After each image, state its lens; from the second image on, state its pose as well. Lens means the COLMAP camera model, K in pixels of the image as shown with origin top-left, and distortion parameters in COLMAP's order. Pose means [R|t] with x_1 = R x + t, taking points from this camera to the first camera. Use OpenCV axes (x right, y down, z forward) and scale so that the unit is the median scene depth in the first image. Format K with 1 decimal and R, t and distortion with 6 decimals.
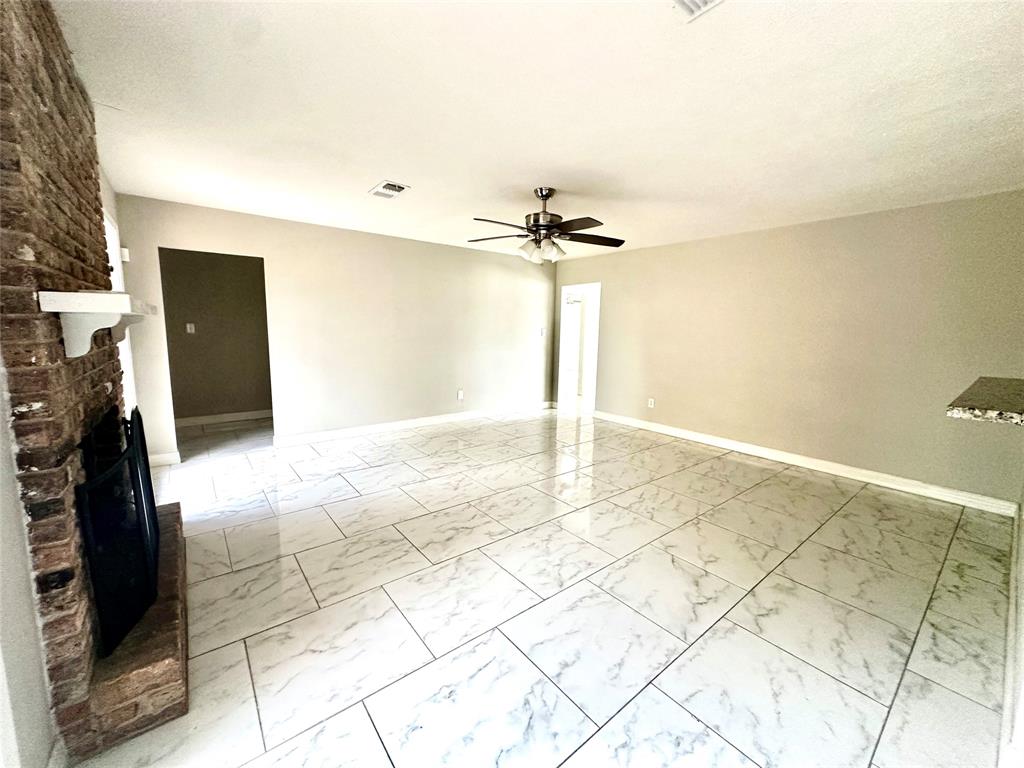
lens RADIAL K [[409.6, 0, 512.7], [0, 409.6, 382.9], [0, 0, 1]] dist [-0.005578, 0.000860]
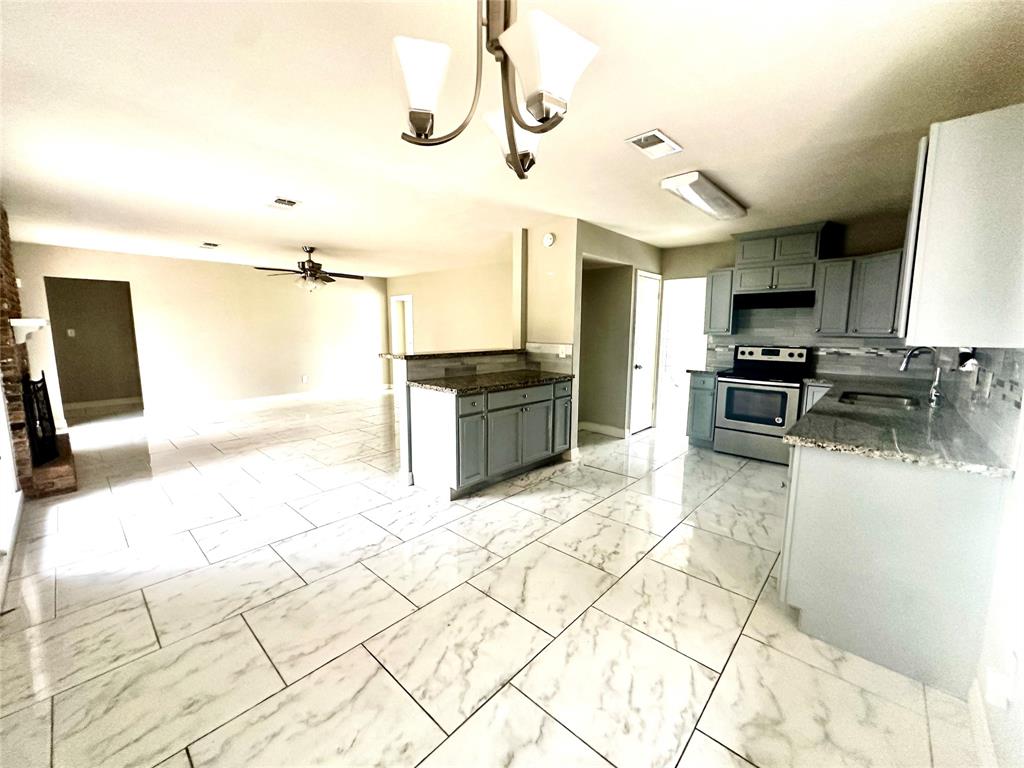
lens RADIAL K [[409.6, 0, 515.0], [0, 409.6, 381.5], [0, 0, 1]] dist [-0.005578, 0.000860]
pose [[0.986657, -0.035939, 0.158794, 0.853169], [0.036508, 0.999333, -0.000669, 0.158593], [-0.158664, 0.006457, 0.987311, -1.094281]]
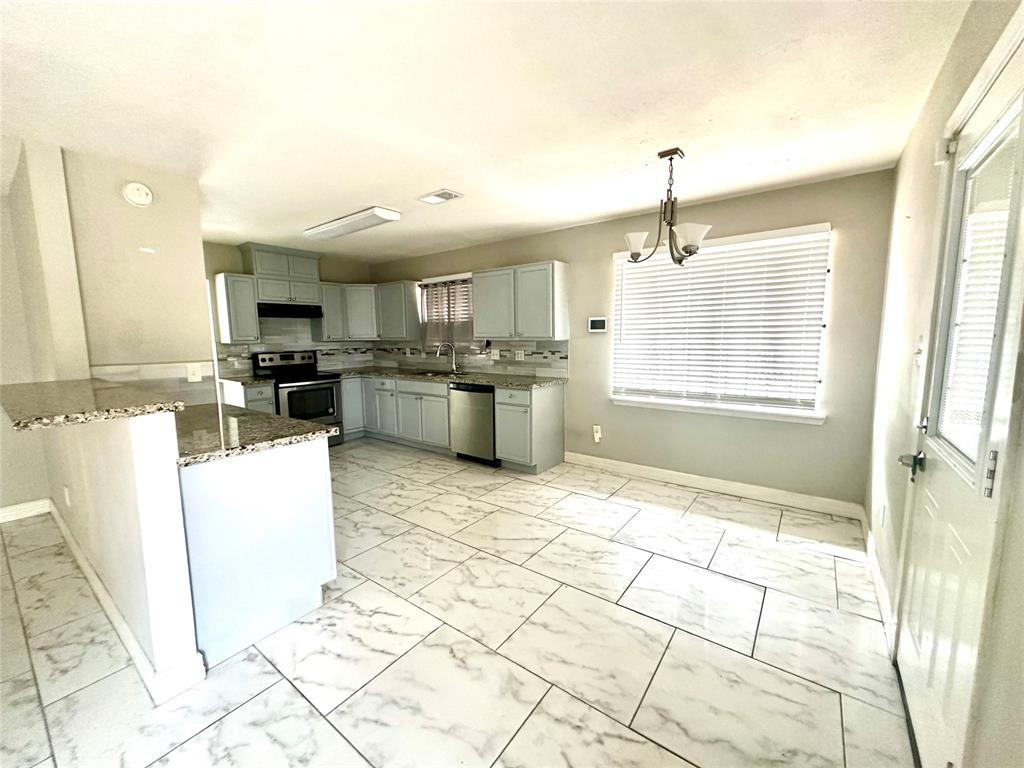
lens RADIAL K [[409.6, 0, 513.9], [0, 409.6, 381.8], [0, 0, 1]] dist [-0.005578, 0.000860]
pose [[-0.260732, -0.129399, 0.956700, -0.066449], [0.135106, 0.976334, 0.168875, -0.019180], [-0.955911, 0.173287, -0.237079, 0.054661]]
